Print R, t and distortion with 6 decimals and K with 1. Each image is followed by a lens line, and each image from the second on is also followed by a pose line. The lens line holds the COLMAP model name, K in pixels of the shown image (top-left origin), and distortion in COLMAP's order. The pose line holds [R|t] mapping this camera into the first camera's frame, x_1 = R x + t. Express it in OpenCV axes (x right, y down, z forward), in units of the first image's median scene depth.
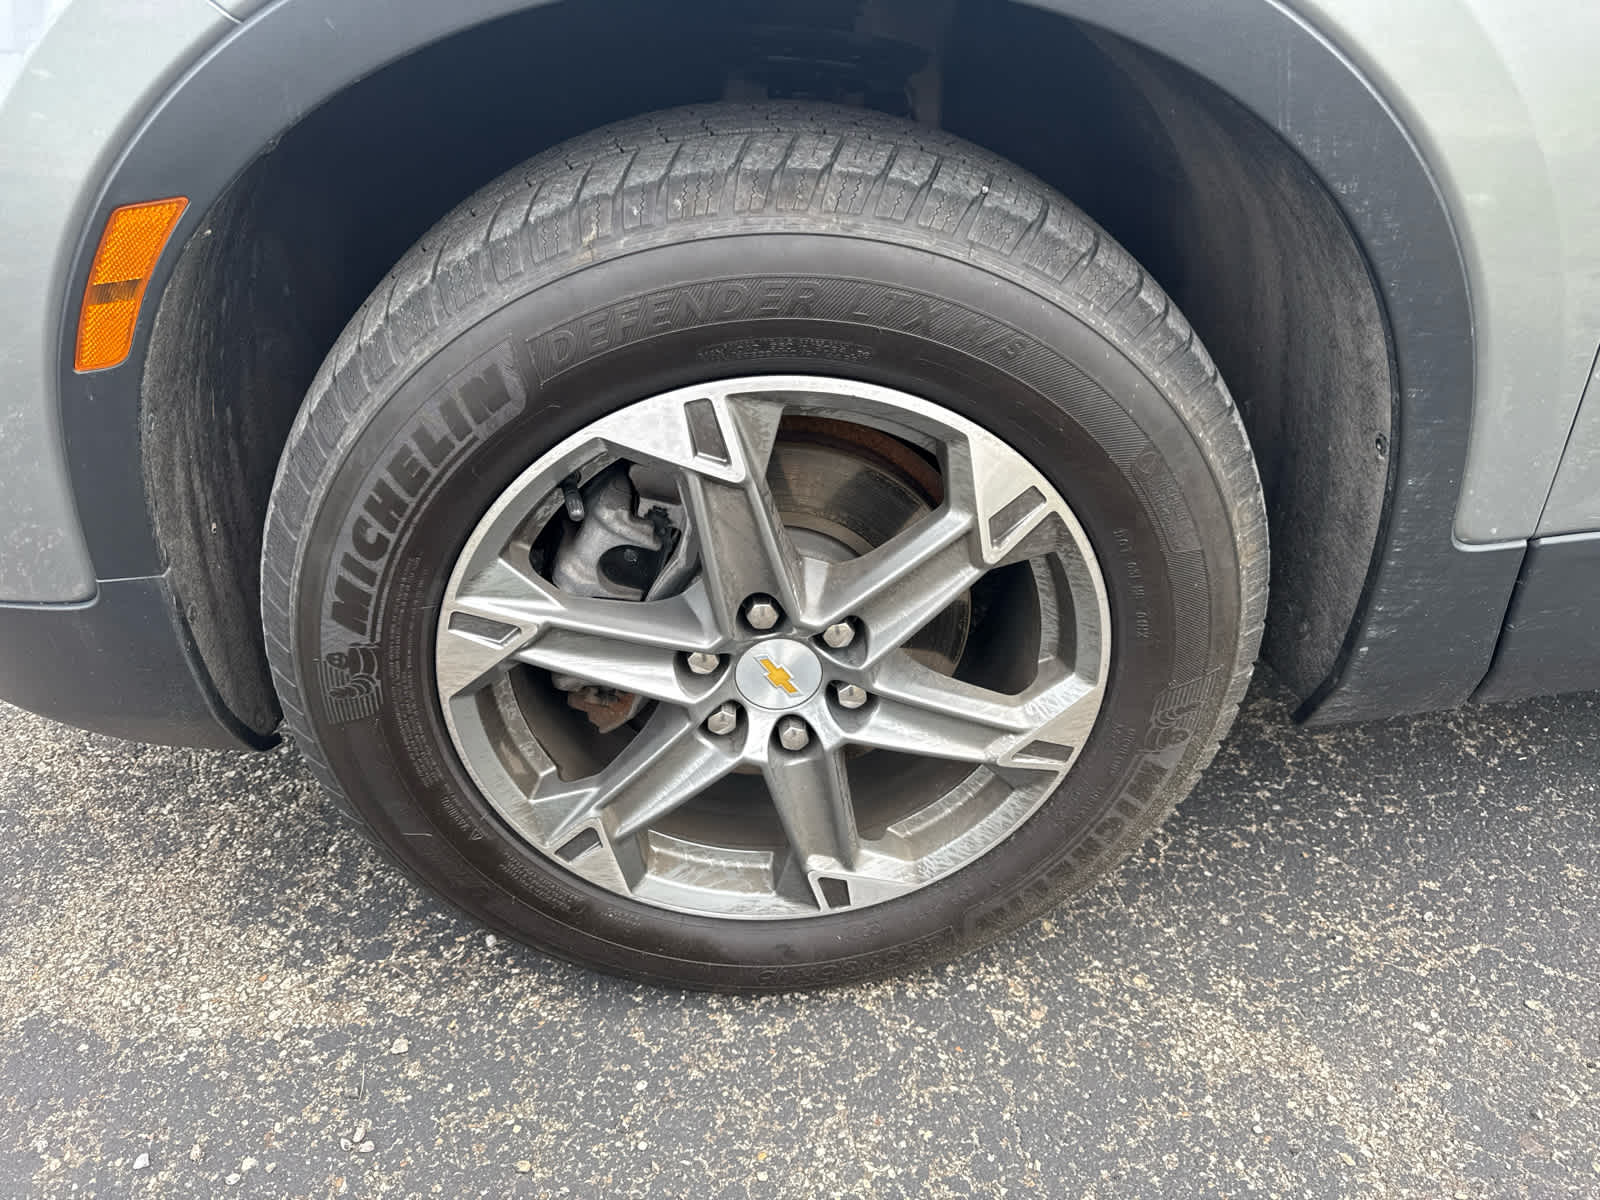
lens RADIAL K [[1191.4, 0, 800.0], [0, 1191.4, 600.0], [0, 0, 1]] dist [0.007132, -0.005039]
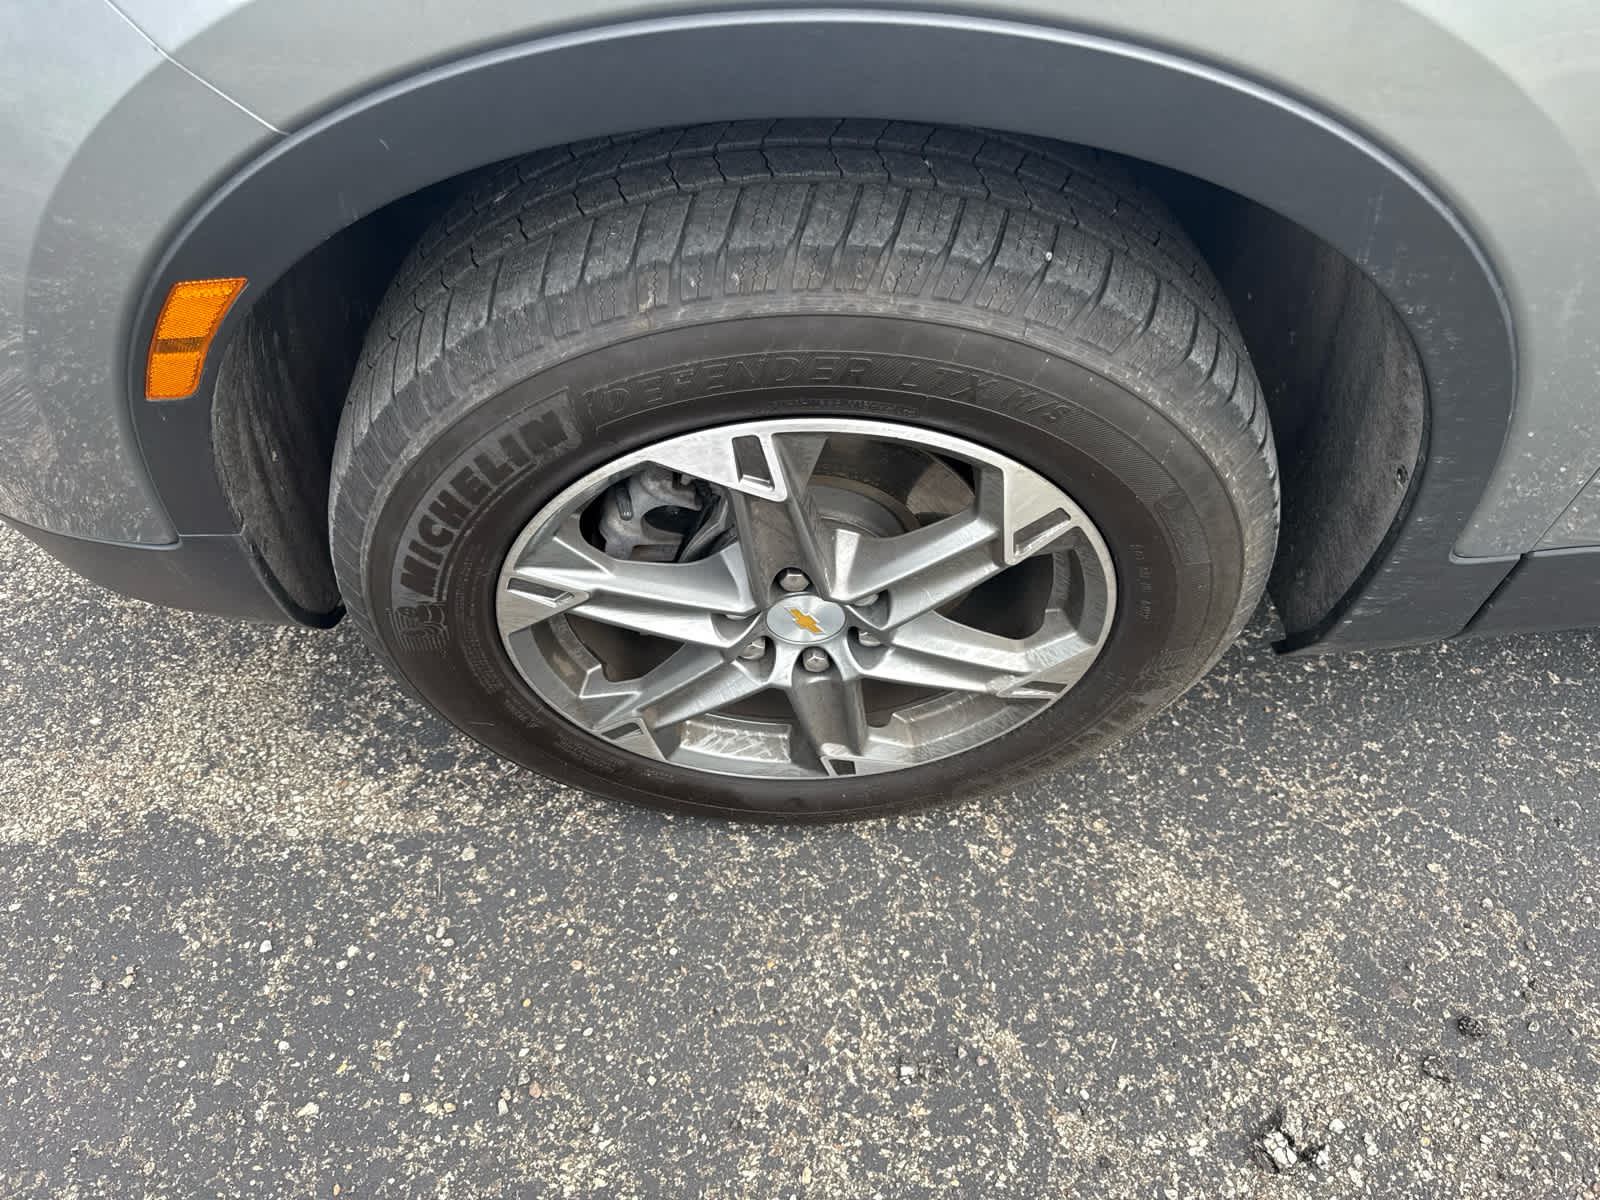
lens RADIAL K [[1168.2, 0, 796.1], [0, 1168.2, 627.9], [0, 0, 1]] dist [0.100458, -0.171729]
pose [[0.998441, 0.055781, 0.002169, -0.025260], [-0.052904, 0.933115, 0.355665, -0.272260], [0.017816, -0.355225, 0.934611, -0.011631]]
